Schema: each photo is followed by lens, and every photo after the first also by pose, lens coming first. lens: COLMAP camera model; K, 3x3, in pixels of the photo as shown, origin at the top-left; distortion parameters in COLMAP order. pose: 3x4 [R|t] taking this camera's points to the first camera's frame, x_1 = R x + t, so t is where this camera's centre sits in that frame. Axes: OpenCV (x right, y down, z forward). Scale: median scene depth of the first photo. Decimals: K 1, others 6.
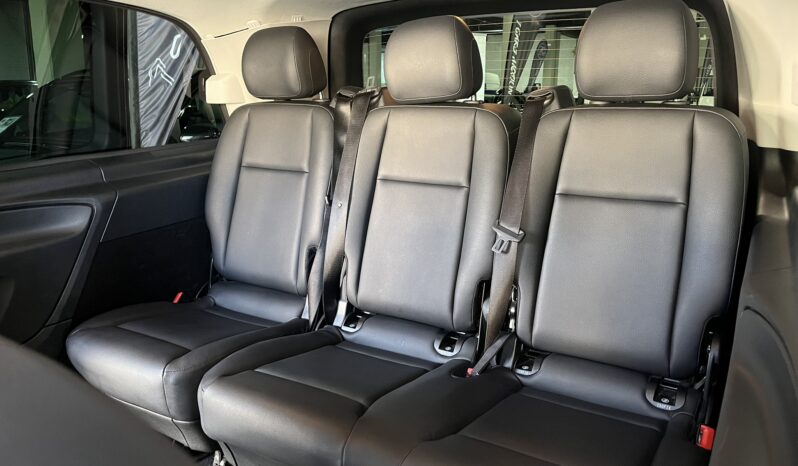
lens RADIAL K [[587.7, 0, 399.0], [0, 587.7, 233.0], [0, 0, 1]] dist [-0.002532, -0.097344]
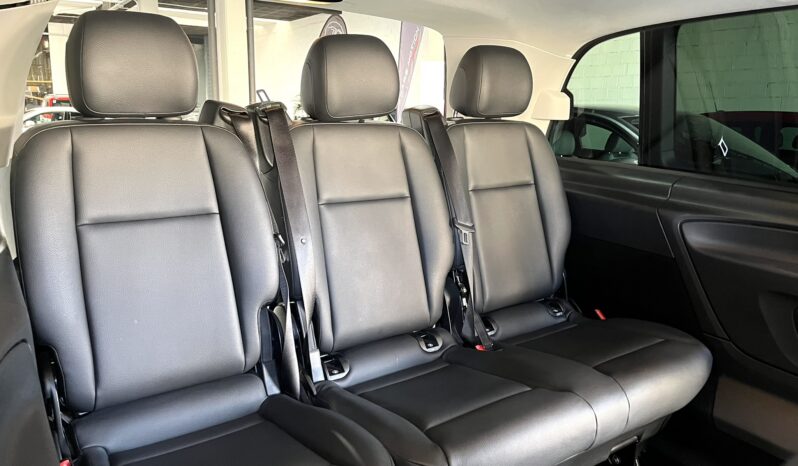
lens RADIAL K [[605.2, 0, 403.4], [0, 605.2, 231.0], [0, 0, 1]] dist [0.067707, -0.111672]
pose [[0.393740, -0.172824, 0.902829, -0.863787], [0.206895, 0.973627, 0.096146, -0.119604], [-0.895636, 0.148934, 0.419113, 0.519030]]
